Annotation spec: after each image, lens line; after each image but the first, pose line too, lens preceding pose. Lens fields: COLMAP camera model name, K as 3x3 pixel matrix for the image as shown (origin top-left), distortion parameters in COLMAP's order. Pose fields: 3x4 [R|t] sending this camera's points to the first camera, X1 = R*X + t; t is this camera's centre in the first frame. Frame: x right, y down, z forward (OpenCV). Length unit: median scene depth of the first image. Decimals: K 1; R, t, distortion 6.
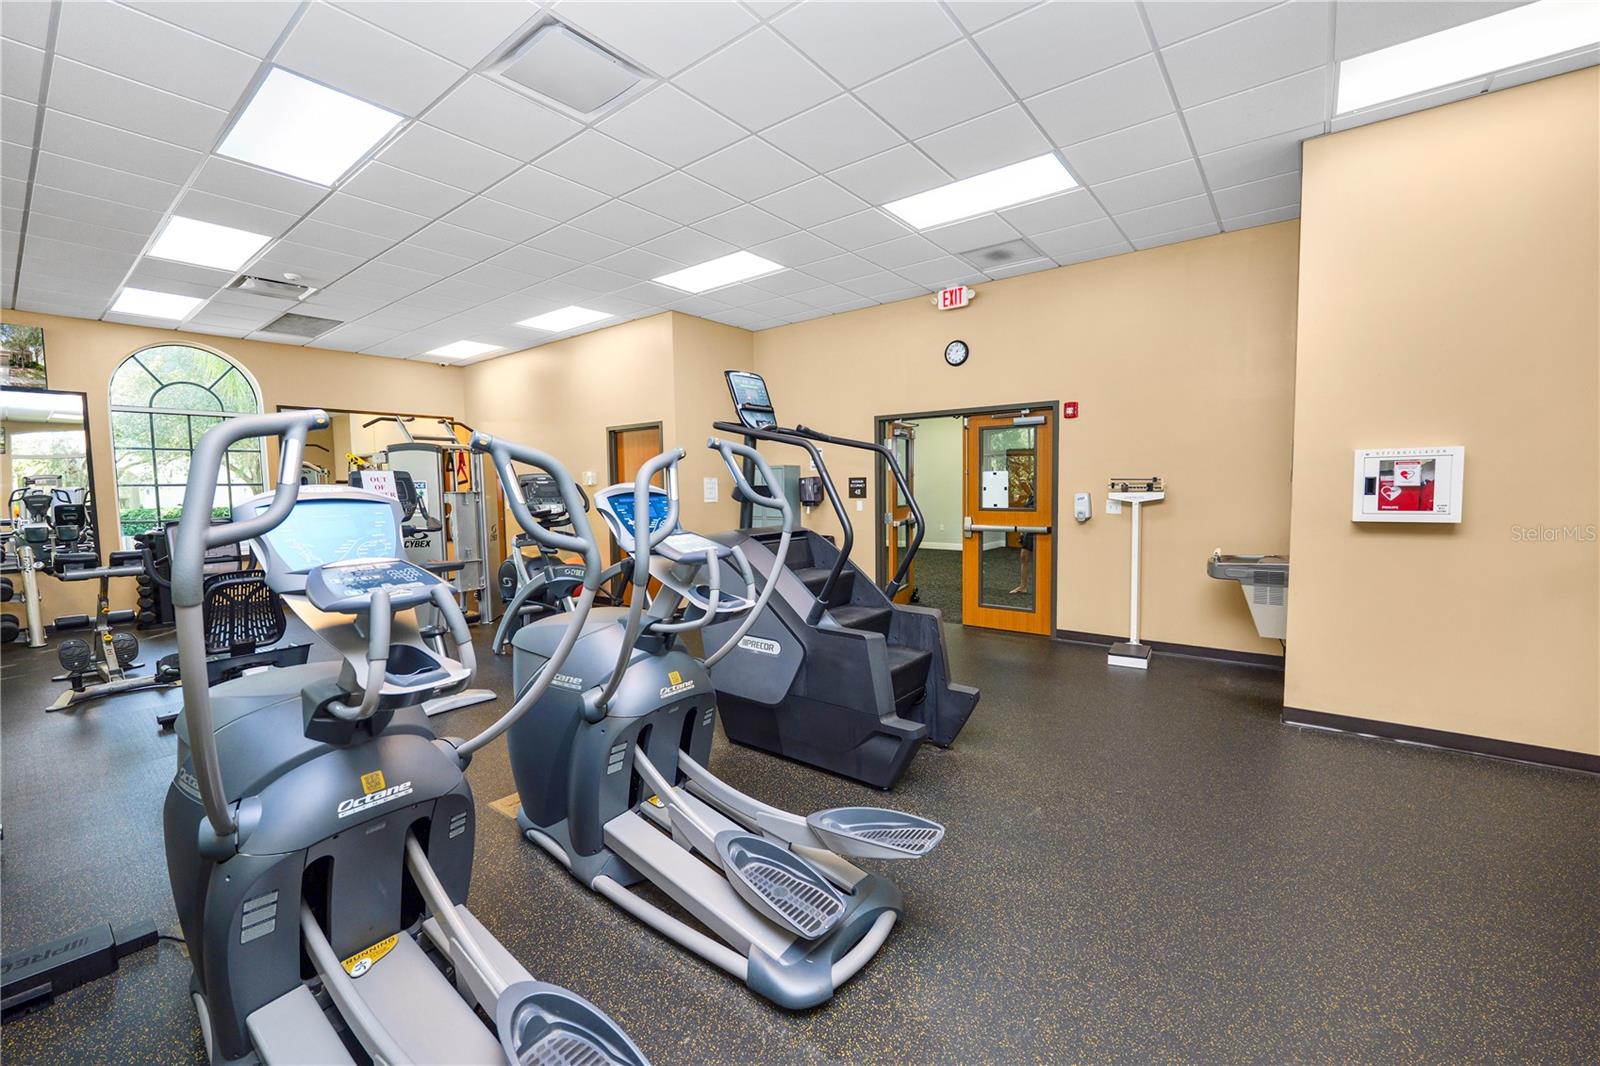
lens RADIAL K [[644.3, 0, 804.9], [0, 644.3, 526.2], [0, 0, 1]] dist [-0.003027, -0.000514]
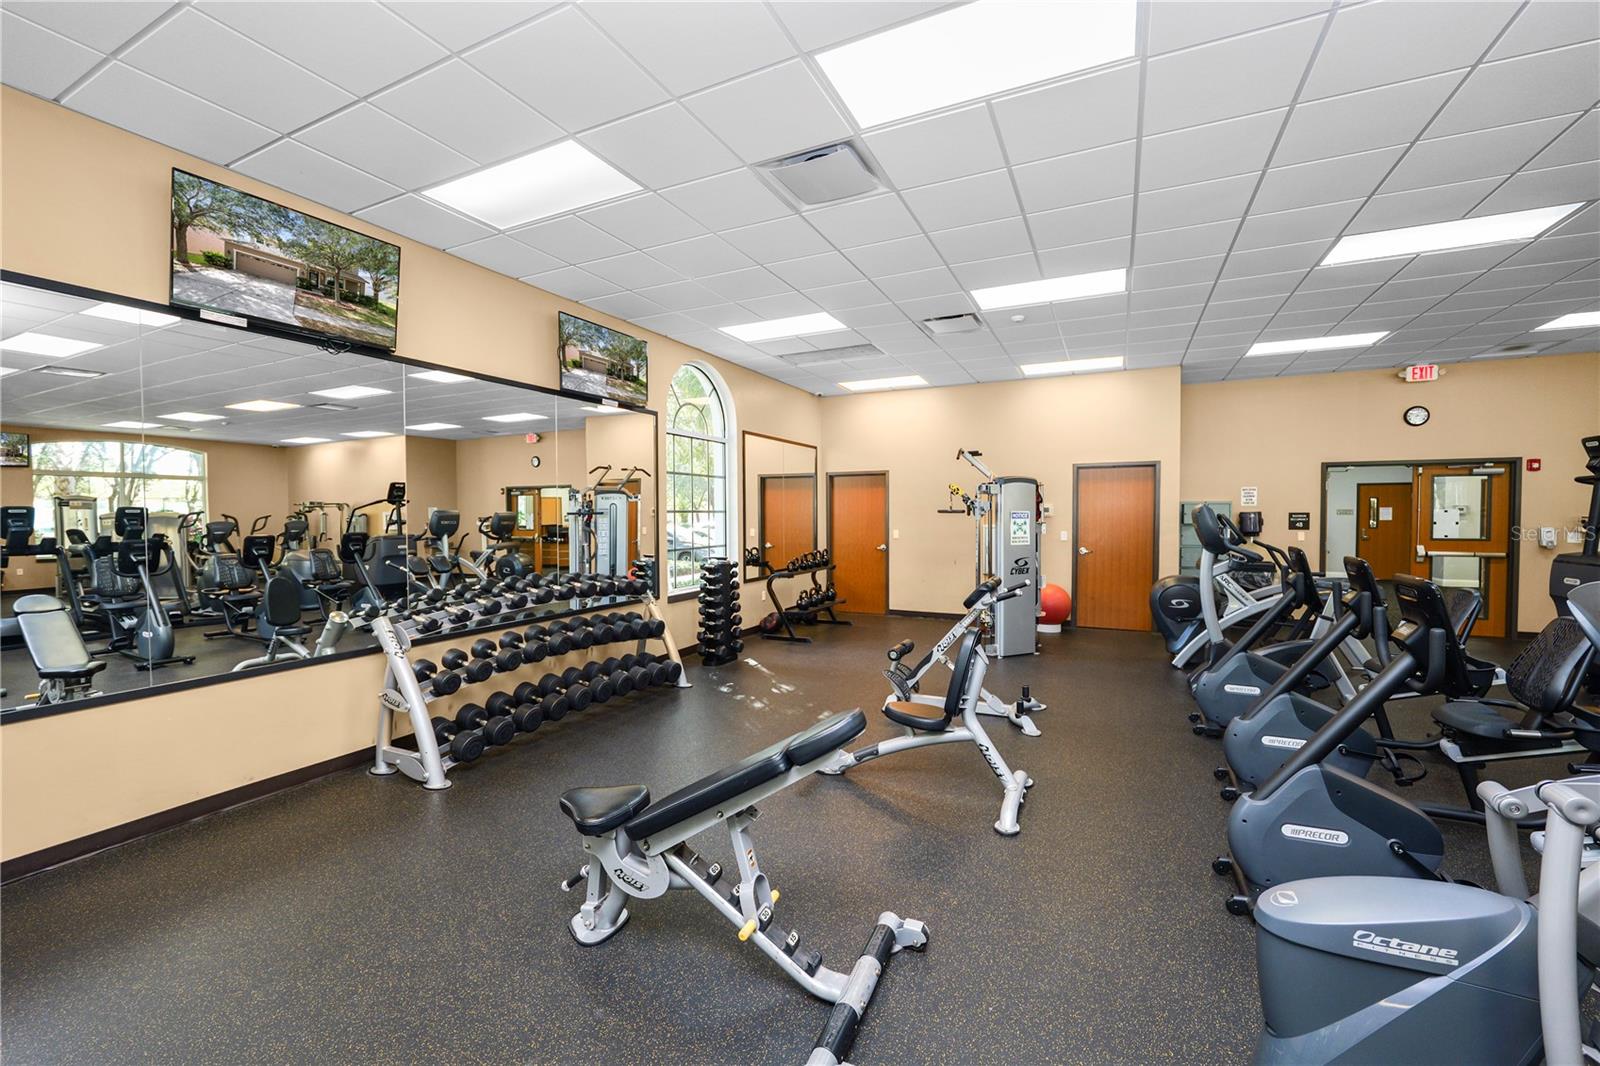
lens RADIAL K [[644.3, 0, 804.9], [0, 644.3, 526.2], [0, 0, 1]] dist [-0.003027, -0.000514]
pose [[0.978079, 0.013742, 0.207781, -1.311441], [-0.002837, 0.998607, -0.052691, 0.018896], [-0.208216, 0.050946, 0.976755, 0.031753]]
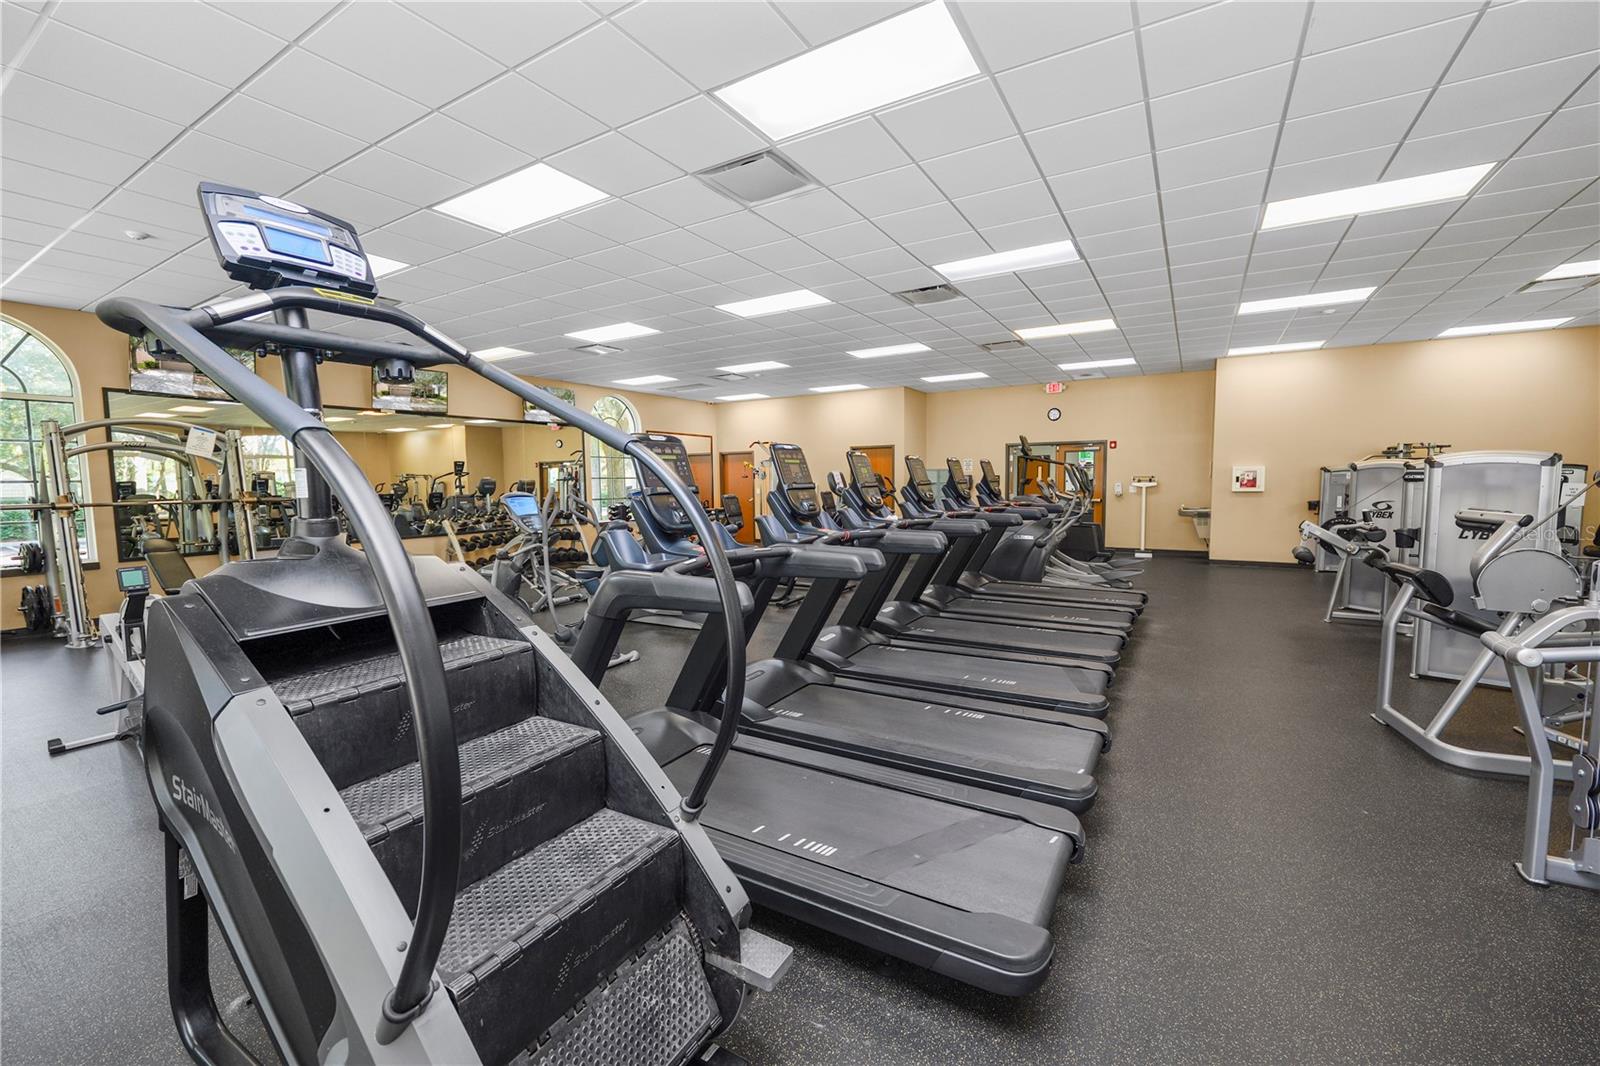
lens RADIAL K [[644.3, 0, 804.9], [0, 644.3, 526.2], [0, 0, 1]] dist [-0.003027, -0.000514]
pose [[0.993060, 0.000661, 0.117611, -0.860692], [-0.000611, 1.000000, -0.000459, 0.093910], [-0.117611, 0.000383, 0.993060, -1.016539]]
